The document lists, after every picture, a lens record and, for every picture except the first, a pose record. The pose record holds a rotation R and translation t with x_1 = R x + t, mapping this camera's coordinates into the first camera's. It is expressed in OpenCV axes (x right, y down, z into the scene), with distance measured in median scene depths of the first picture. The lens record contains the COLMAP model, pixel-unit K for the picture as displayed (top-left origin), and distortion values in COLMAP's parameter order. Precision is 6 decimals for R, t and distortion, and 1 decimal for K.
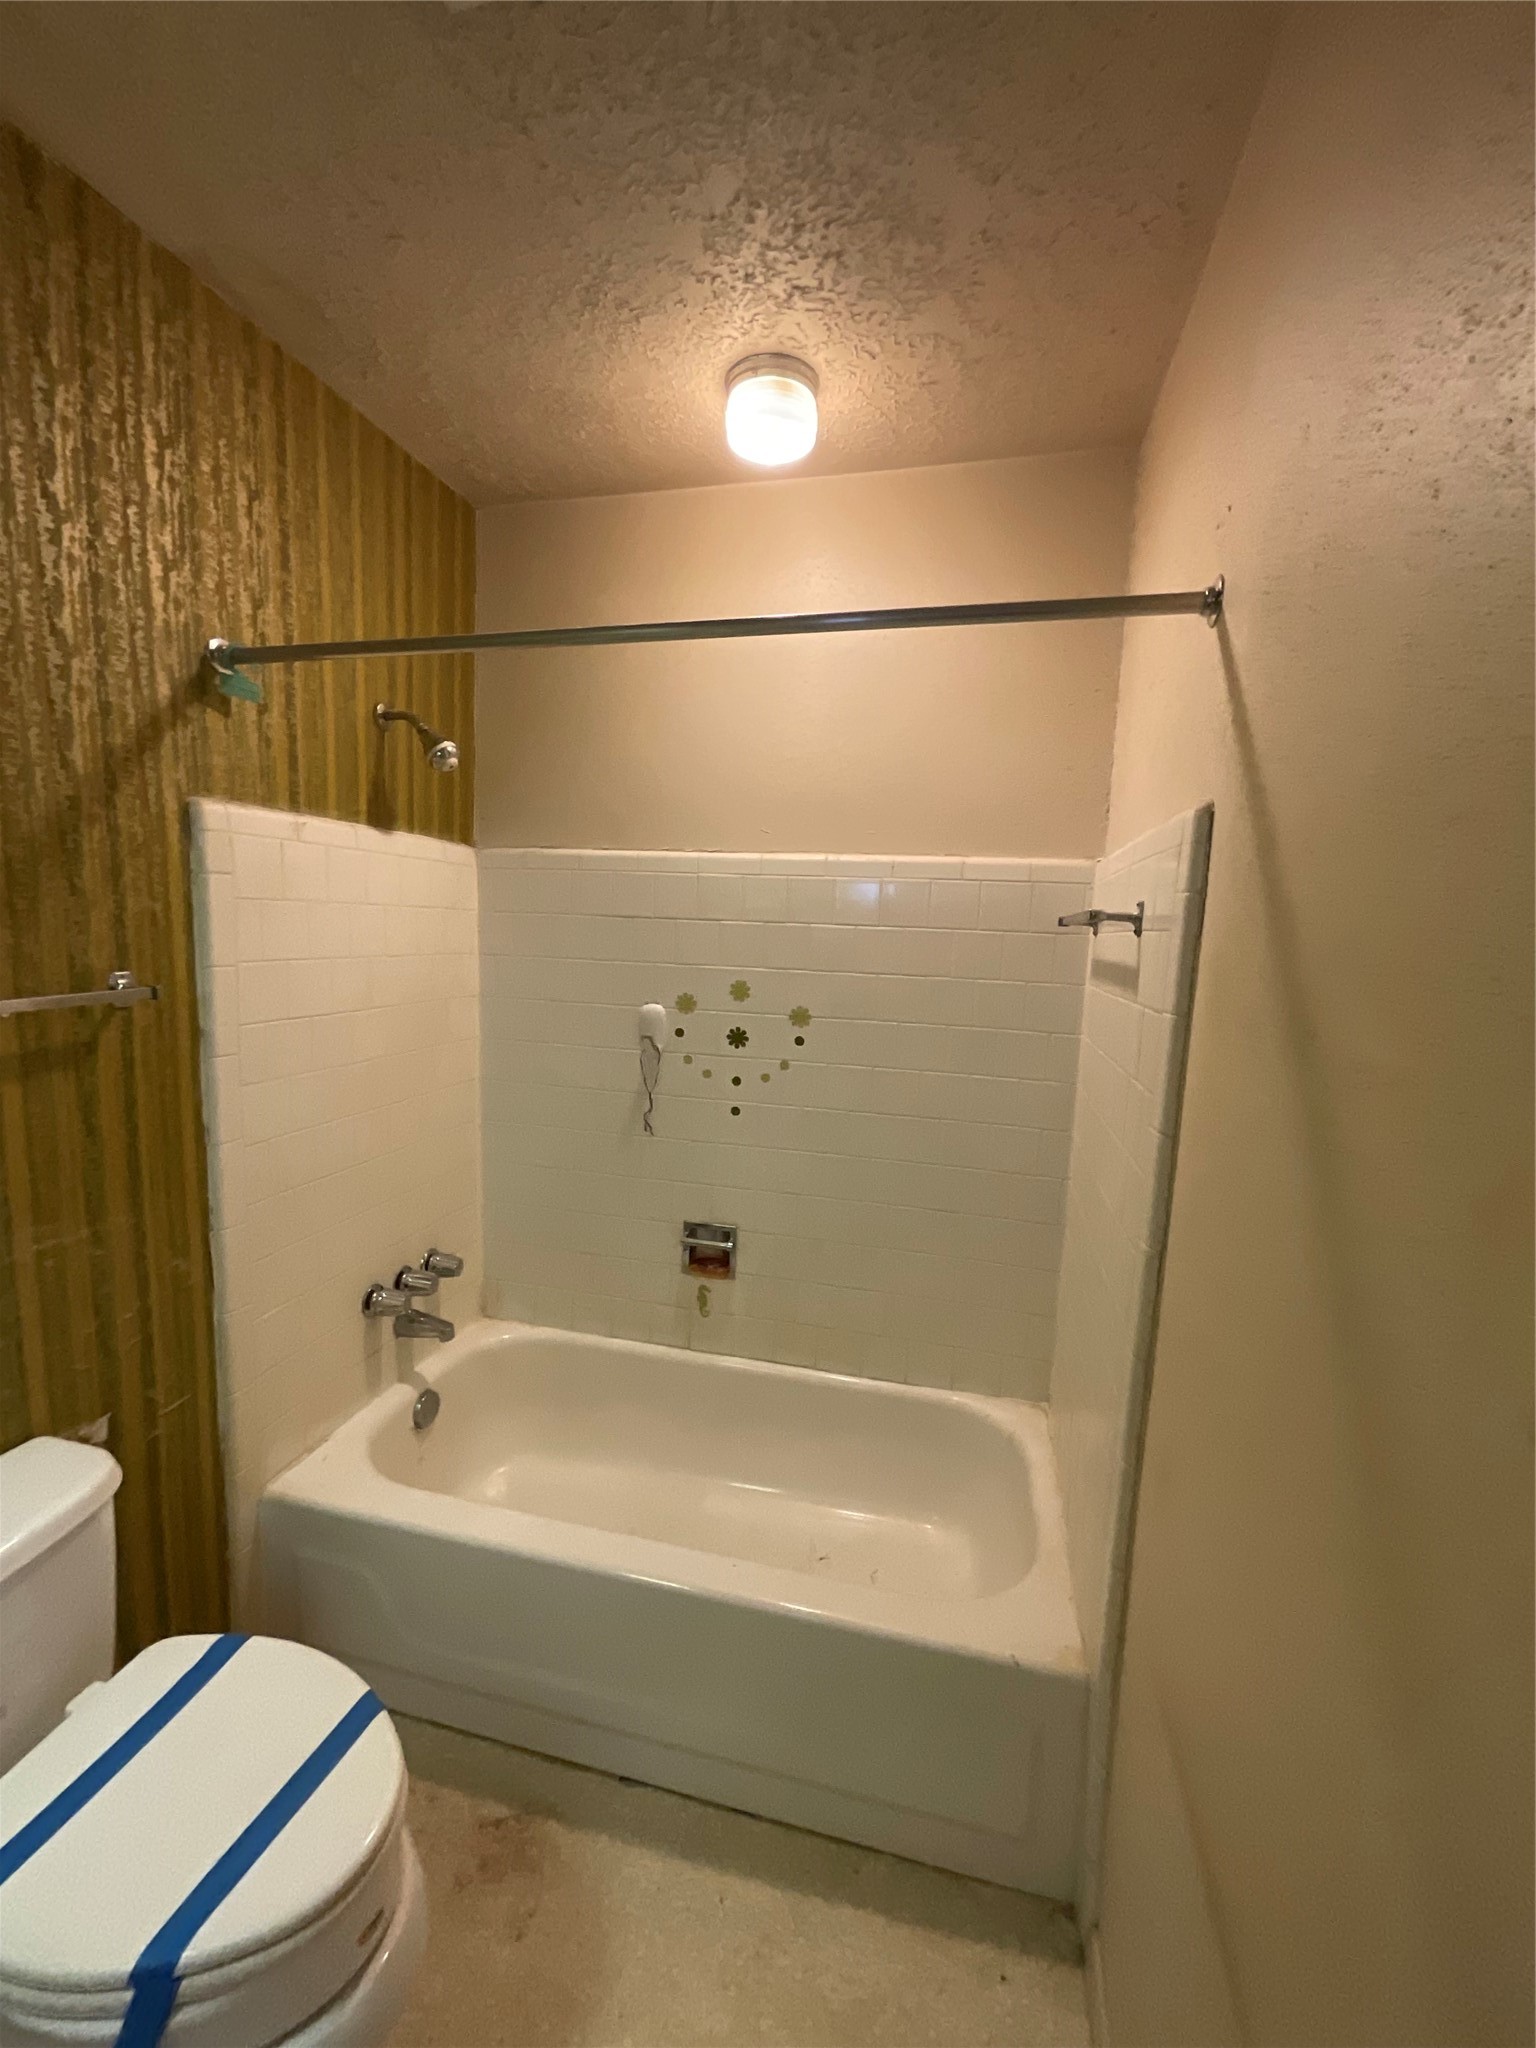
lens RADIAL K [[827.2, 0, 765.4], [0, 827.2, 1028.3], [0, 0, 1]] dist [0.001303, -0.000879]
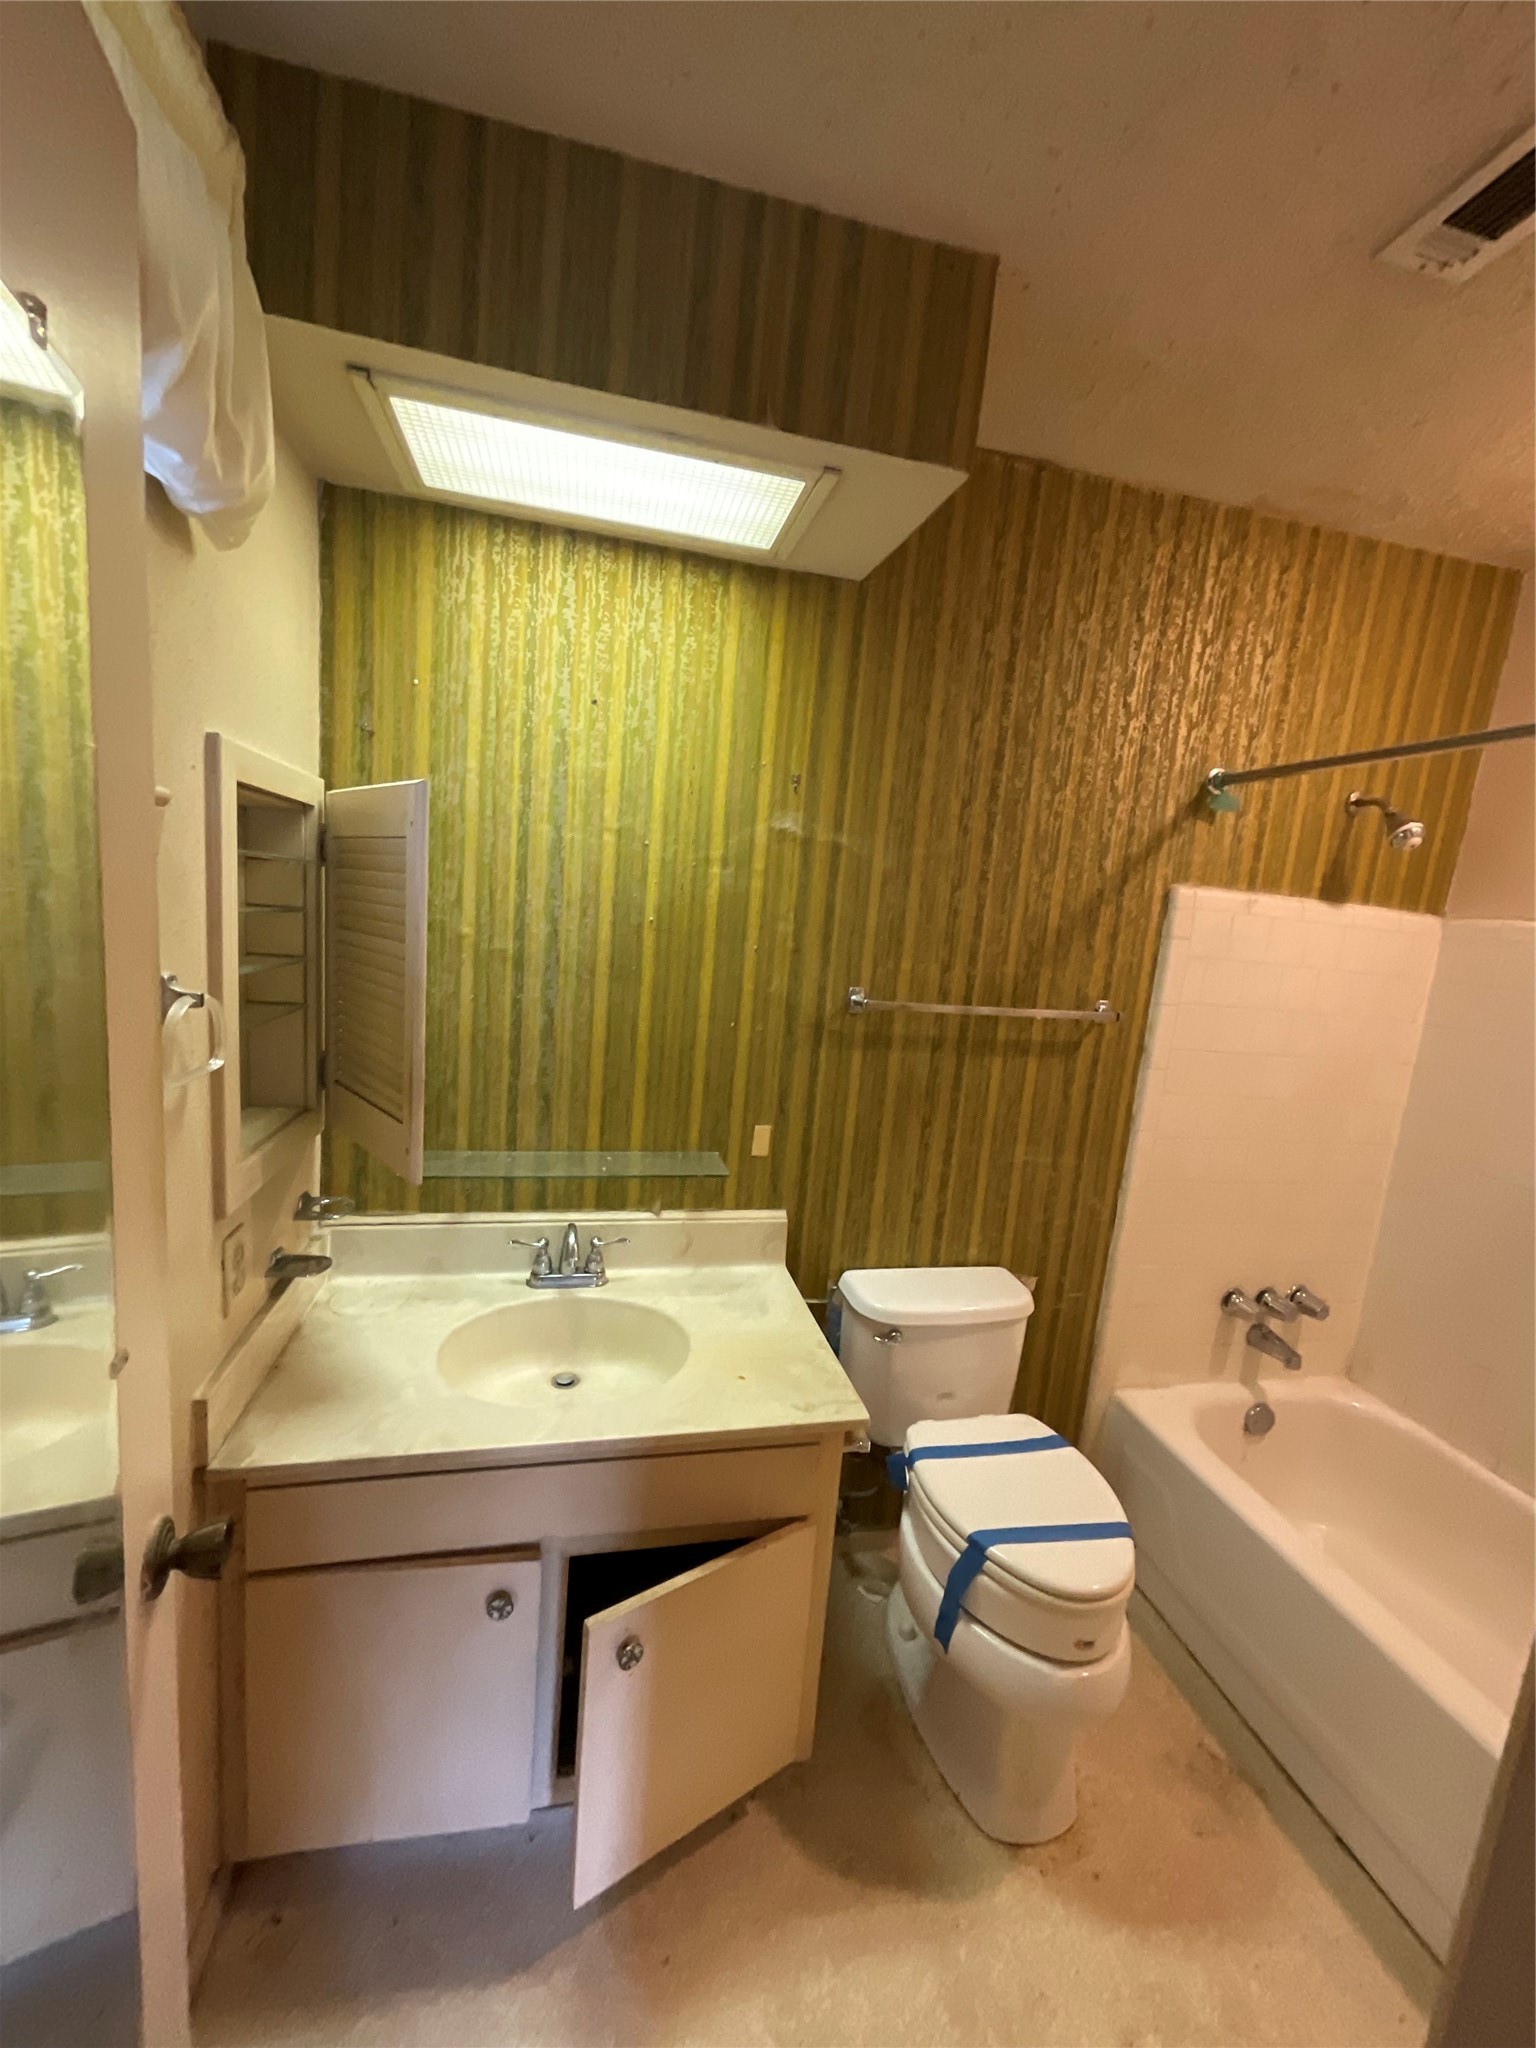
lens RADIAL K [[832.5, 0, 765.0], [0, 832.5, 1031.0], [0, 0, 1]] dist [-0.006389, 0.005636]
pose [[0.447374, 0.147065, -0.882173, 0.292807], [-0.187749, 0.979851, 0.068136, -0.000778], [0.874418, 0.135145, 0.465971, -0.245253]]
